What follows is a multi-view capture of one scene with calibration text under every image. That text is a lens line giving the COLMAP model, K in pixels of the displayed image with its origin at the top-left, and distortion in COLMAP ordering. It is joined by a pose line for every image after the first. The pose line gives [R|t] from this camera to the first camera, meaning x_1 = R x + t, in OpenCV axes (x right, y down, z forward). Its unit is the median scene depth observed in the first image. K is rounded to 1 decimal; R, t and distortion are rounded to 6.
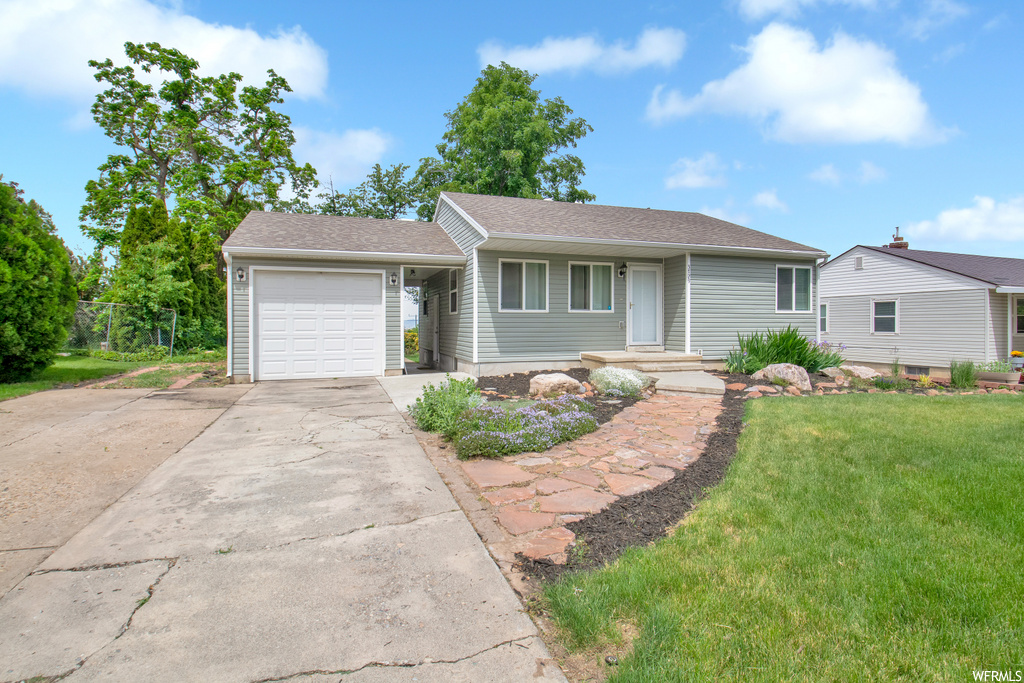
lens RADIAL K [[493.6, 0, 510.0], [0, 493.6, 328.7], [0, 0, 1]] dist [0.002626, -0.025395]
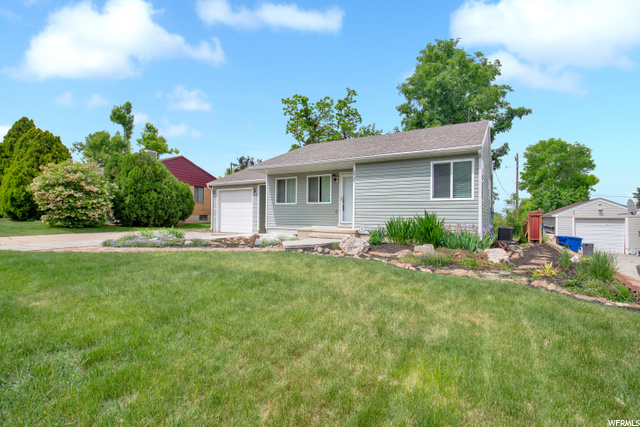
lens RADIAL K [[301.5, 0, 320.8], [0, 301.5, 217.1], [0, 0, 1]] dist [0.000487, -0.000009]
pose [[0.650807, 0.009460, -0.759184, 0.880370], [-0.017437, 0.999845, -0.002489, 0.015521], [0.759043, 0.014857, 0.650871, 0.275245]]
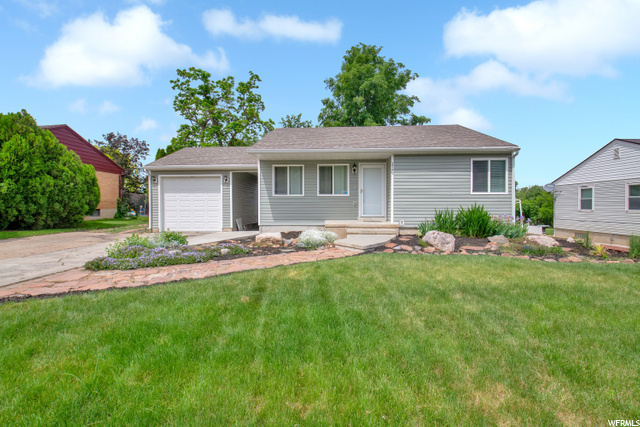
lens RADIAL K [[291.6, 0, 320.0], [0, 291.6, 213.5], [0, 0, 1]] dist [0.004079, -0.023823]
pose [[0.928846, 0.008289, -0.370373, 0.423725], [-0.001885, 0.999842, 0.017650, 0.006956], [0.370461, -0.015696, 0.928716, 0.098970]]
